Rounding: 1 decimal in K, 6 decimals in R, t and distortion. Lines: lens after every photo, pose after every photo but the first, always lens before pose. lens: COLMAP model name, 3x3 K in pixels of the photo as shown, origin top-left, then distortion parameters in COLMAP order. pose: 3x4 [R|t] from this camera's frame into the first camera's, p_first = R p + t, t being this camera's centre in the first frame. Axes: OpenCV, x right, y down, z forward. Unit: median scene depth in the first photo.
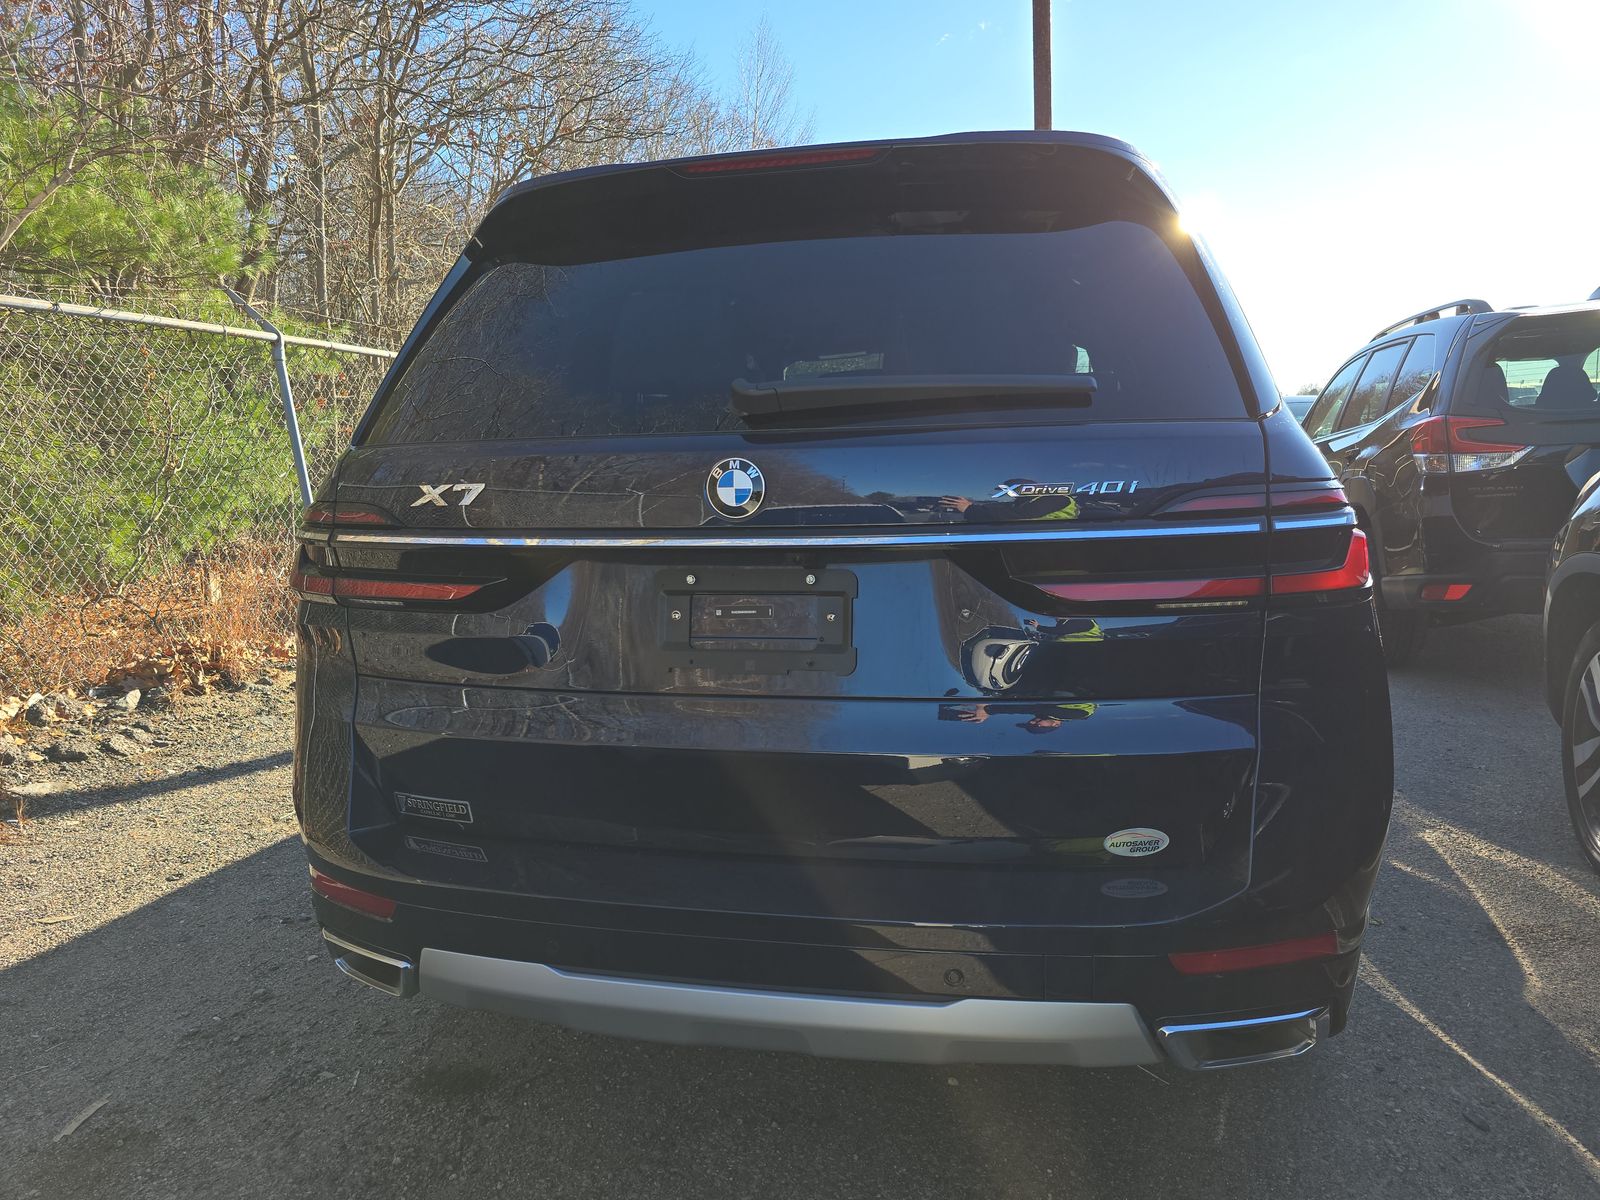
lens RADIAL K [[1058.2, 0, 800.0], [0, 1058.2, 600.0], [0, 0, 1]] dist [-0.002251, -0.001797]
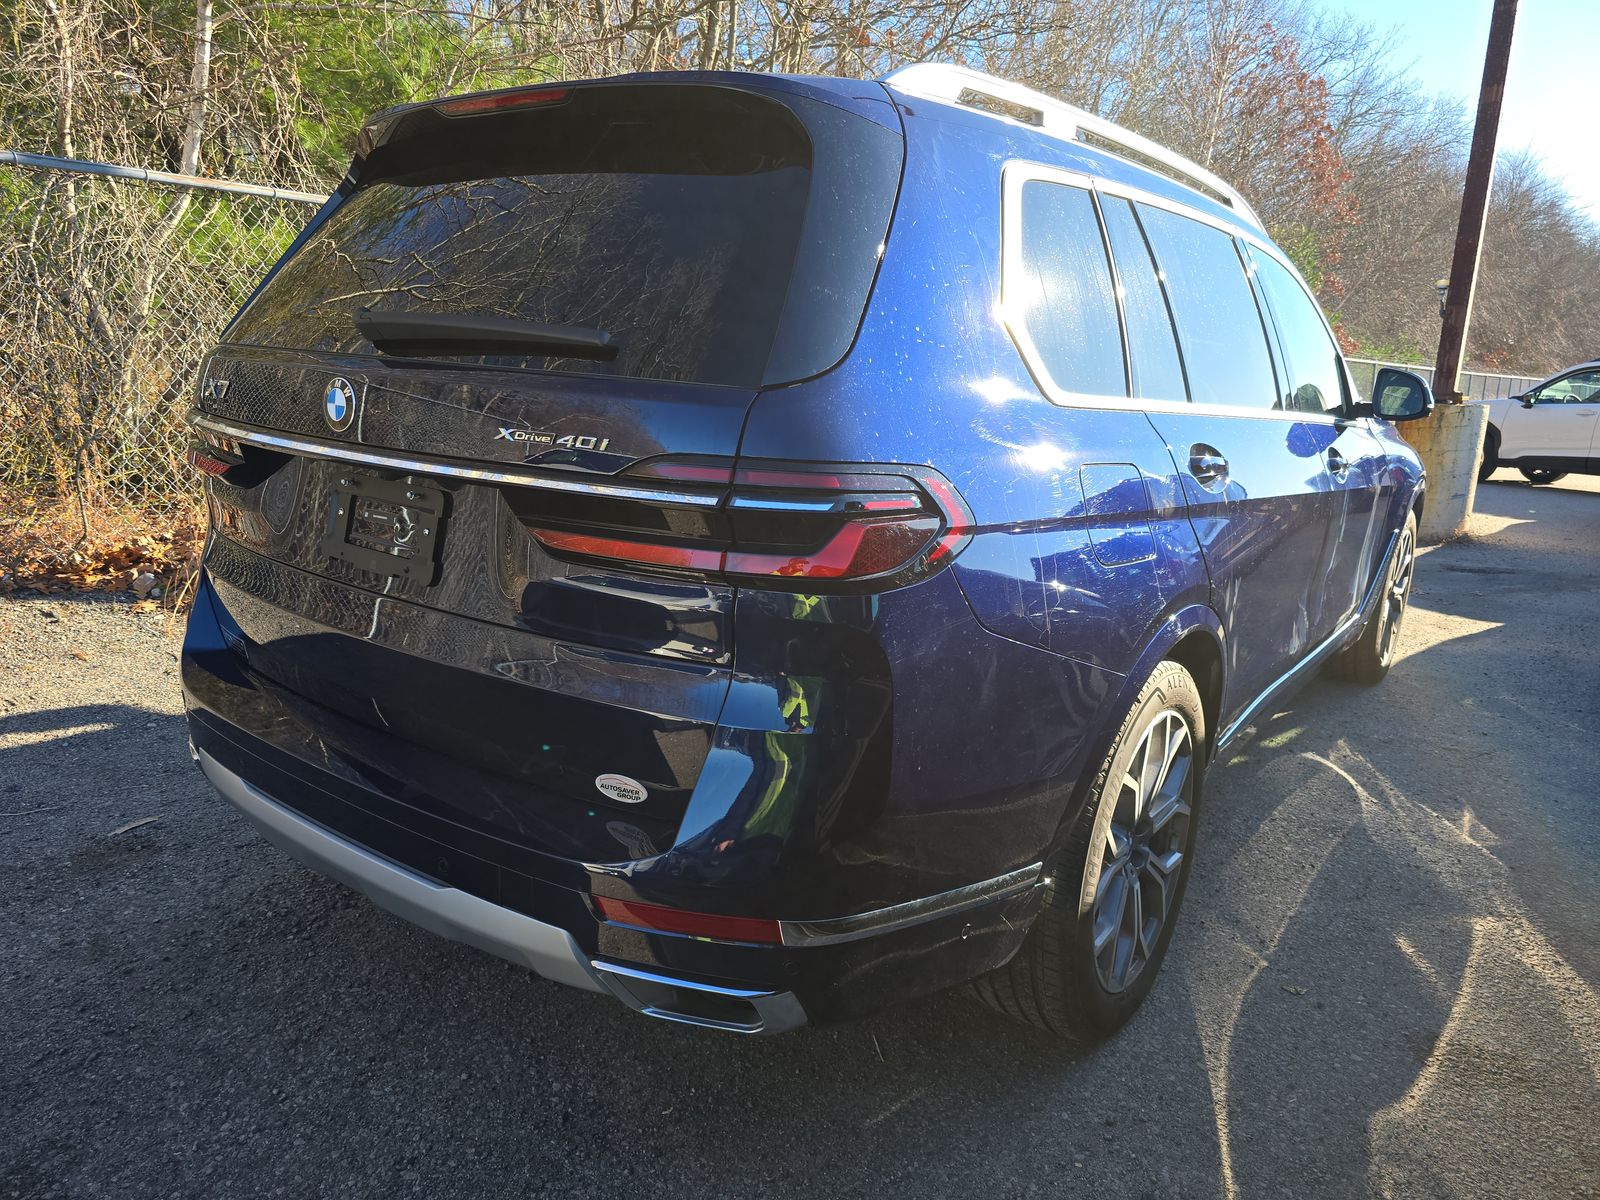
lens RADIAL K [[1058.2, 0, 800.0], [0, 1058.2, 600.0], [0, 0, 1]] dist [-0.002251, -0.001797]
pose [[0.915578, 0.173249, -0.362908, 0.828135], [-0.142058, 0.983597, 0.111162, -0.093777], [0.376214, -0.050224, 0.925170, 0.116287]]
